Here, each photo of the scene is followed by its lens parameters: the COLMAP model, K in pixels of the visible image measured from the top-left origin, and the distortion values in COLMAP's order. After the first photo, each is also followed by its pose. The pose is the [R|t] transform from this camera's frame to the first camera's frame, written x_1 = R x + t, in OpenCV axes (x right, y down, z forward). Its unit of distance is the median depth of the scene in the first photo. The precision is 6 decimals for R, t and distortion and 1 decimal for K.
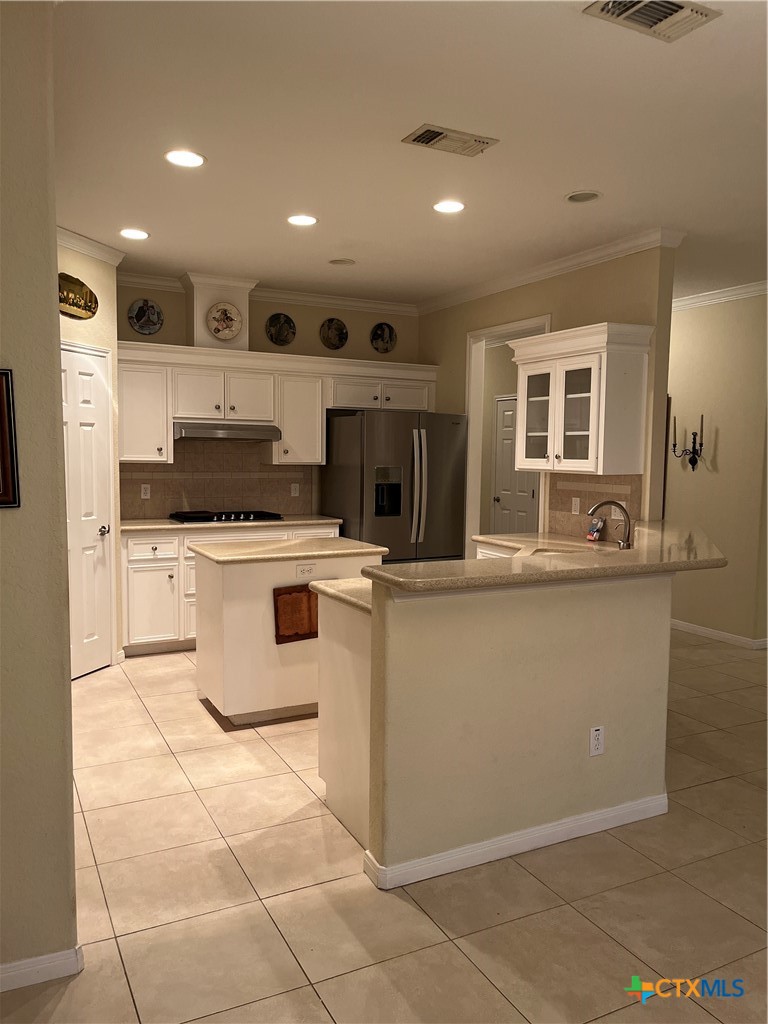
lens RADIAL K [[775.5, 0, 384.0], [0, 775.5, 512.0], [0, 0, 1]] dist [0.020446, -0.002045]
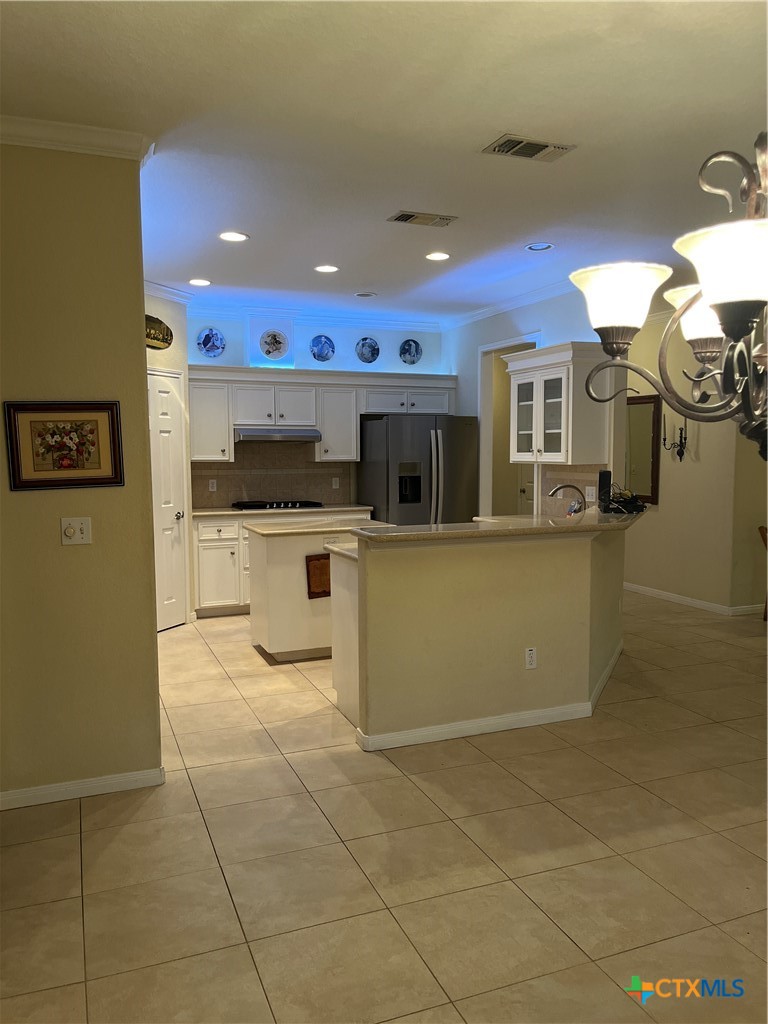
lens RADIAL K [[775.5, 0, 384.0], [0, 775.5, 512.0], [0, 0, 1]] dist [0.020446, -0.002045]
pose [[0.995604, -0.010108, -0.093117, 0.092143], [0.010103, 0.999949, -0.000517, 0.023117], [0.093117, -0.000426, 0.995655, -0.234021]]
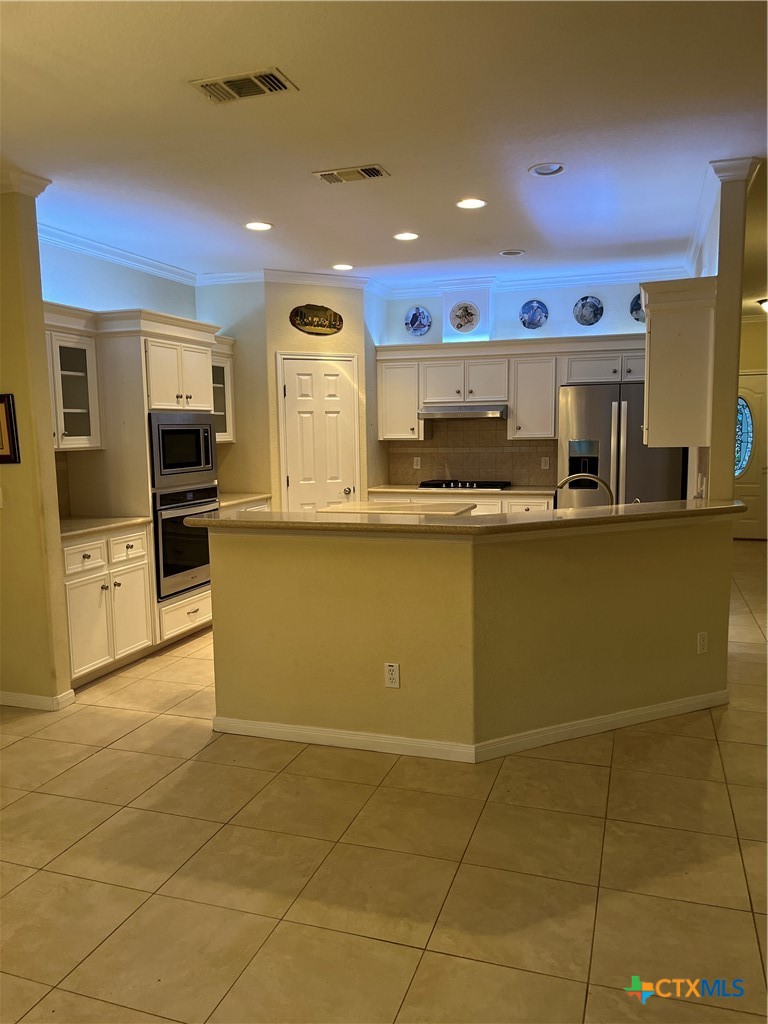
lens RADIAL K [[775.7, 0, 385.1], [0, 775.7, 517.9], [0, 0, 1]] dist [0.029938, -0.002276]
pose [[0.697740, 0.058855, -0.713929, 0.676638], [-0.033201, 0.998205, 0.049843, 0.001405], [0.715581, -0.011075, 0.698442, 0.115977]]
